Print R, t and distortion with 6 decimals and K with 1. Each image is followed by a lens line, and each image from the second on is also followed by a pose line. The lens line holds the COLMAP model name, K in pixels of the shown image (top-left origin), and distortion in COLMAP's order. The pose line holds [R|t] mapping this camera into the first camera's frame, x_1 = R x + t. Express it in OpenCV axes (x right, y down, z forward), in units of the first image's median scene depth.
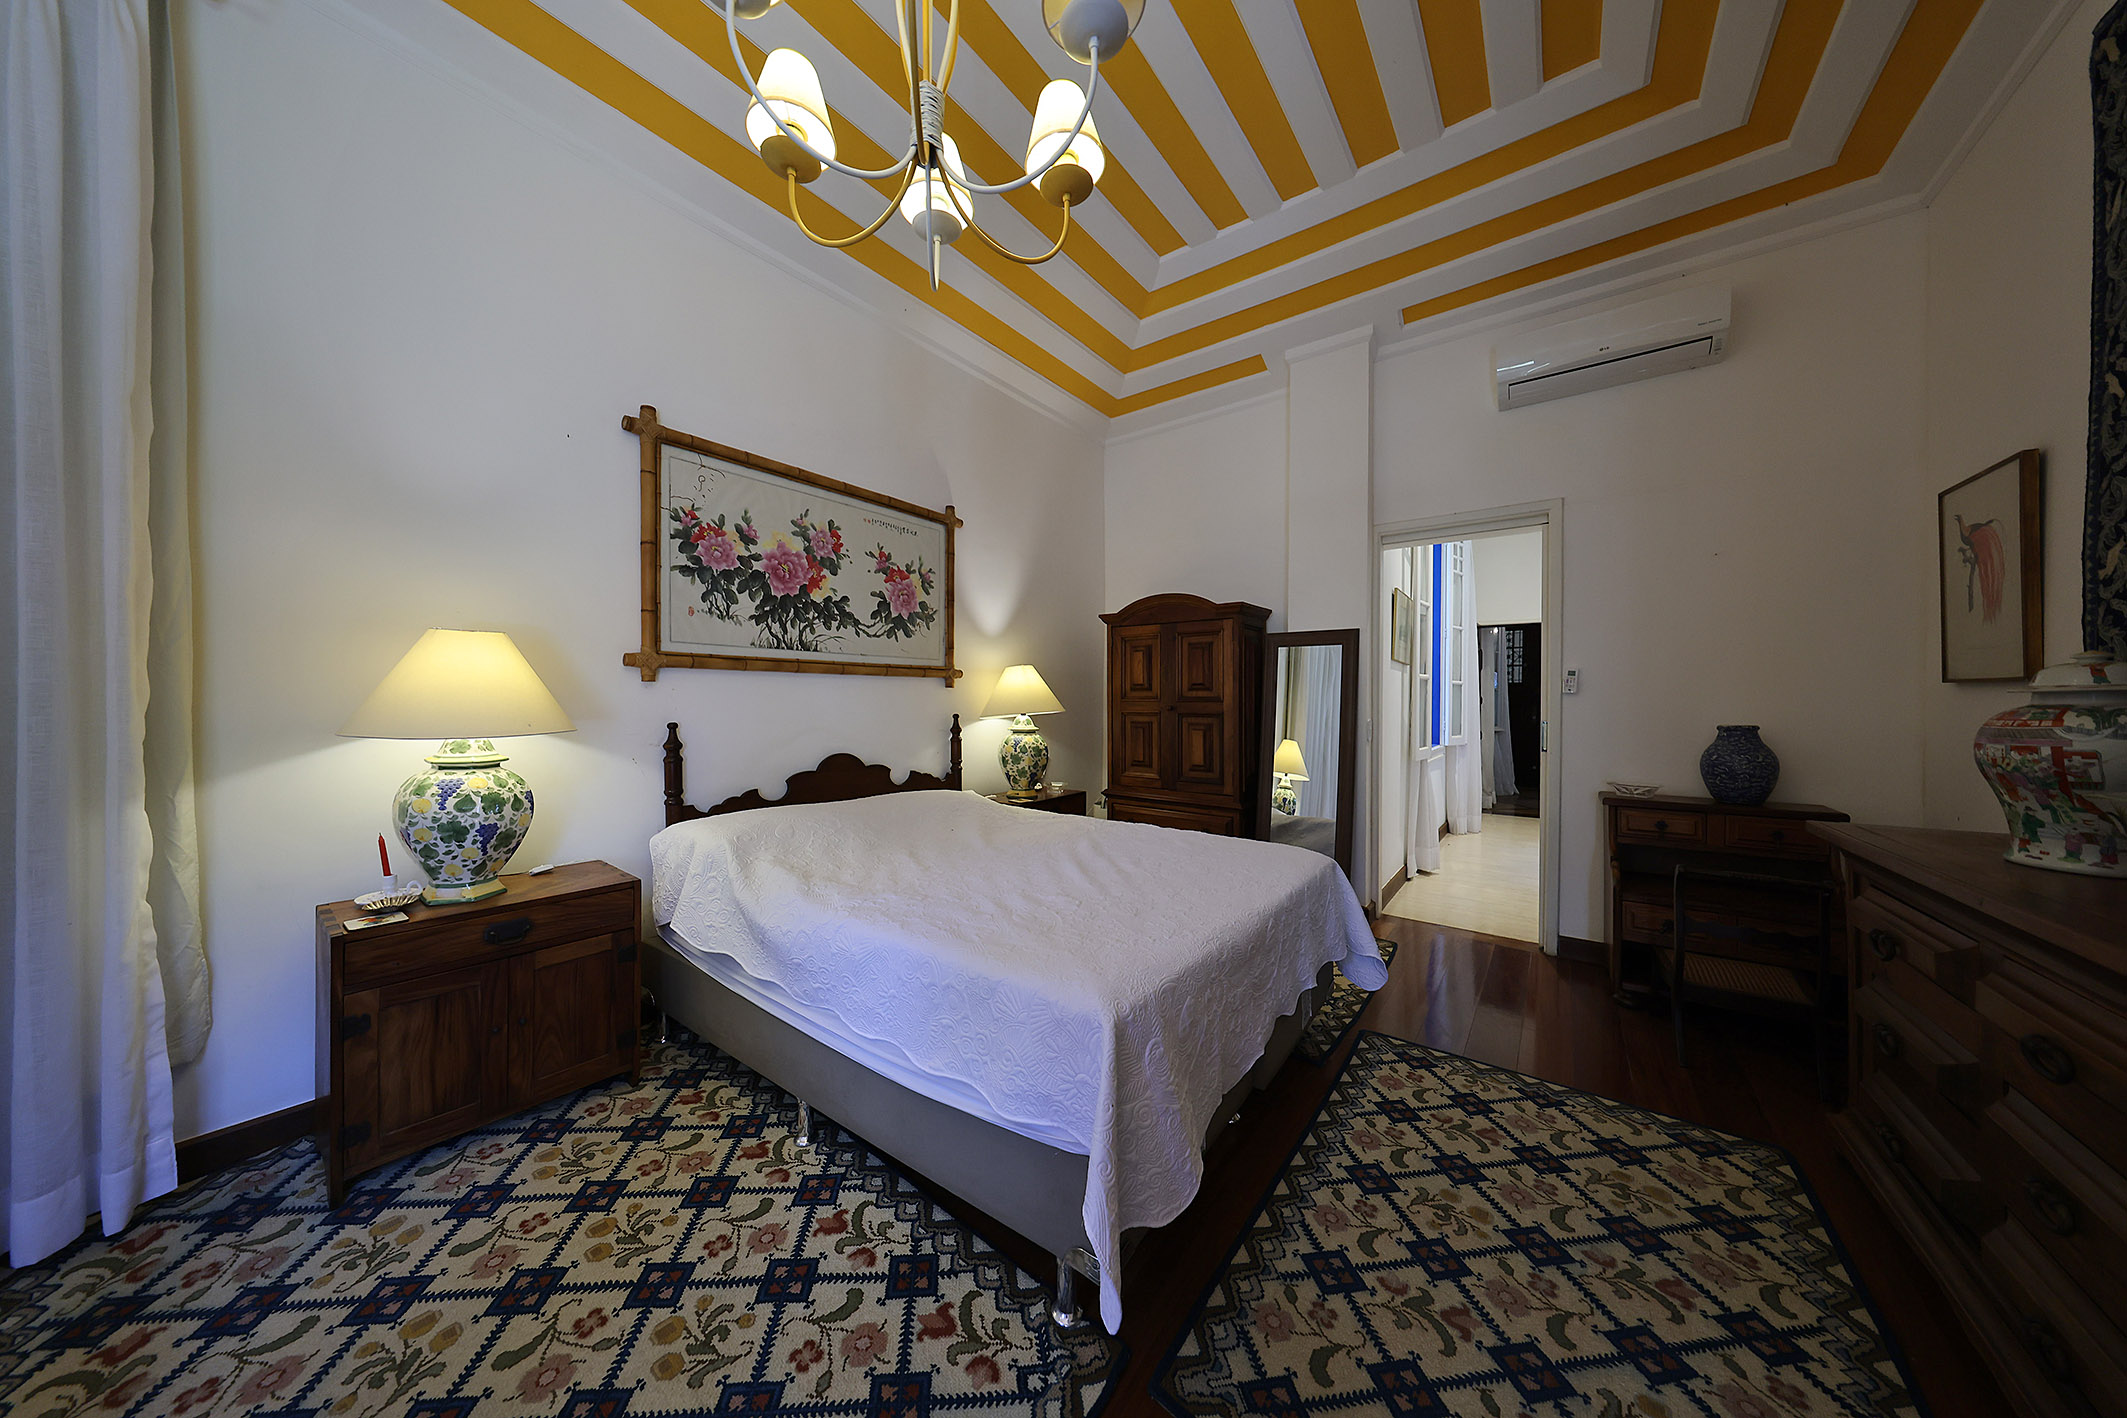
lens RADIAL K [[661.2, 0, 1057.1], [0, 661.2, 703.0], [0, 0, 1]] dist [0.002026, 0.000006]
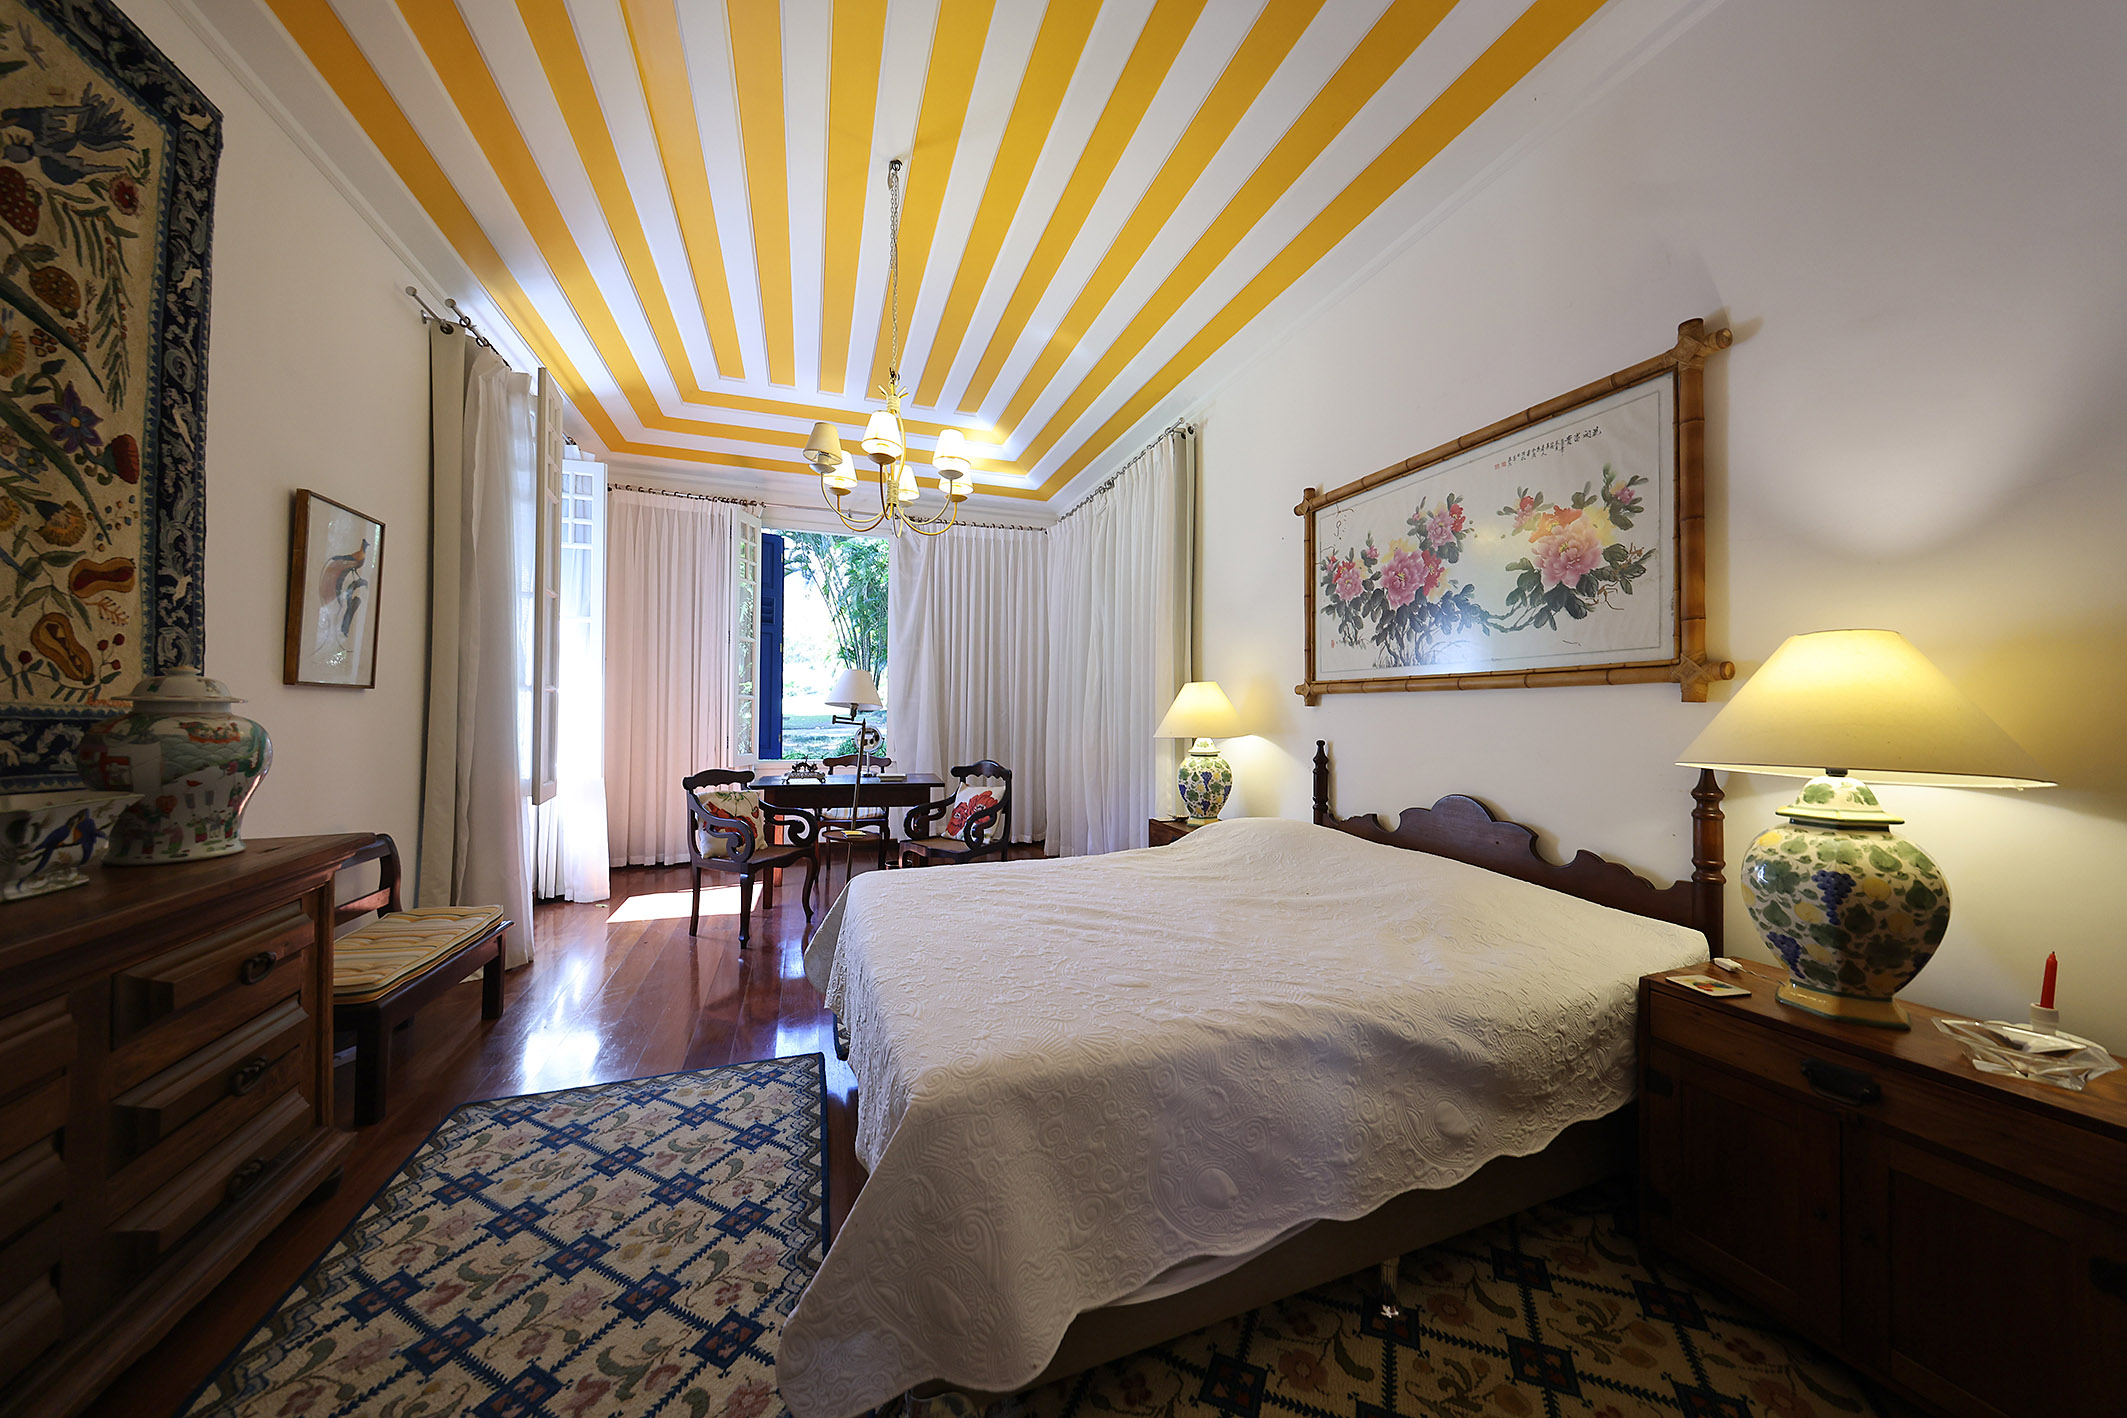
lens RADIAL K [[703.9, 0, 1059.8], [0, 703.9, 708.7], [0, 0, 1]] dist [-0.000118, 0.000026]
pose [[-0.547262, -0.016899, -0.836791, 0.648271], [-0.018803, 0.999792, -0.007894, -0.007650], [0.836750, 0.011414, -0.547466, 1.150364]]
